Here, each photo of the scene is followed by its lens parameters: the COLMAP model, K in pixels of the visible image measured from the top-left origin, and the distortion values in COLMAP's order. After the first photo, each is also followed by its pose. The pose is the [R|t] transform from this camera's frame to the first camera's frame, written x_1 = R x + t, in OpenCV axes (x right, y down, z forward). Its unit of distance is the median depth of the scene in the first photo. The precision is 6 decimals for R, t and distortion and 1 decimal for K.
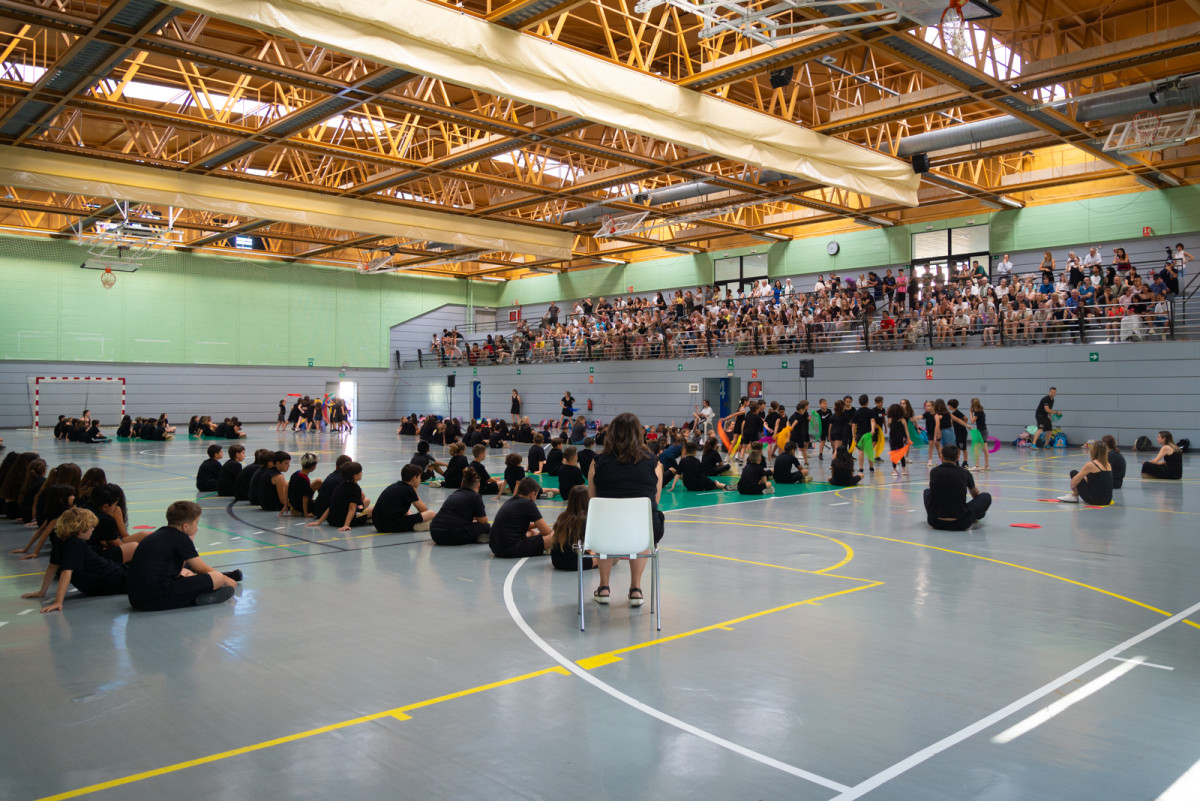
lens RADIAL K [[943.6, 0, 637.0], [0, 943.6, 400.0], [0, 0, 1]] dist [-0.004667, -0.001301]
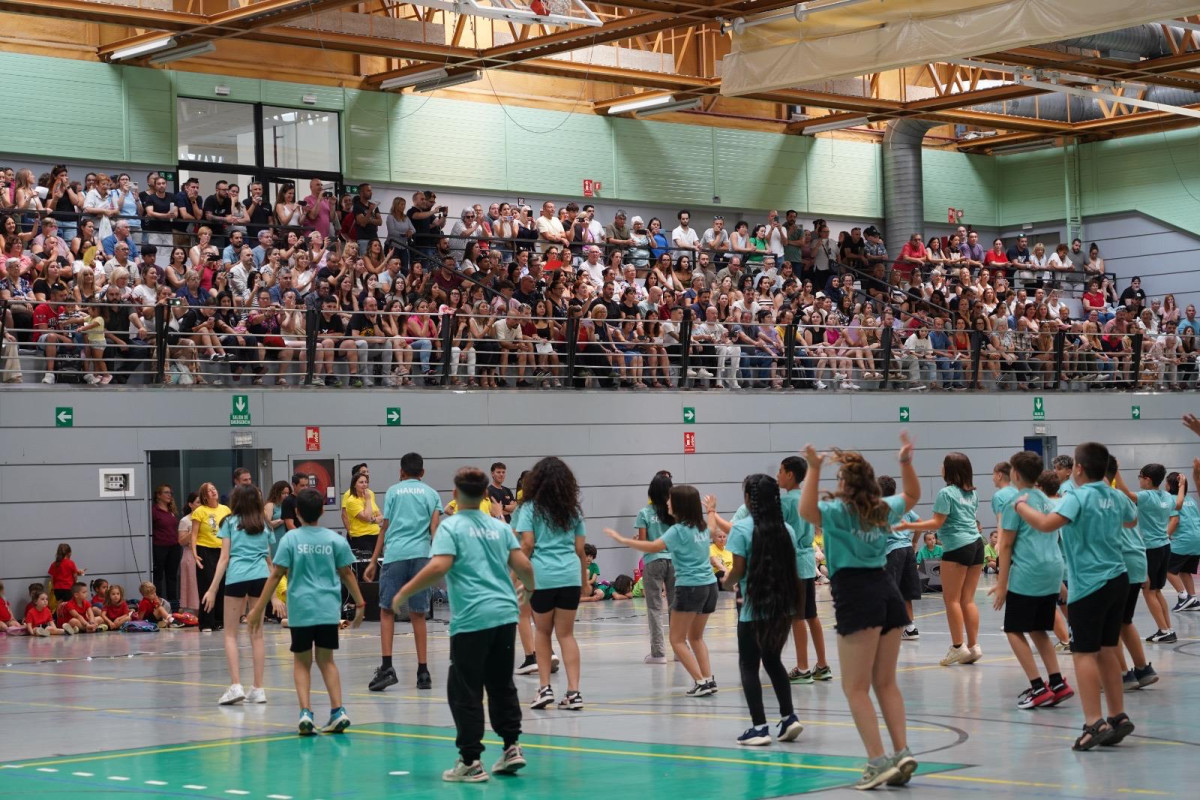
lens RADIAL K [[2539.5, 0, 600.0], [0, 2539.5, 400.0], [0, 0, 1]] dist [0.043513, 0.466509]
pose [[0.032669, 0.030462, 0.999002, -0.887945], [0.033296, 0.998947, -0.031549, -0.008766], [-0.998911, 0.034294, 0.031620, 0.906014]]
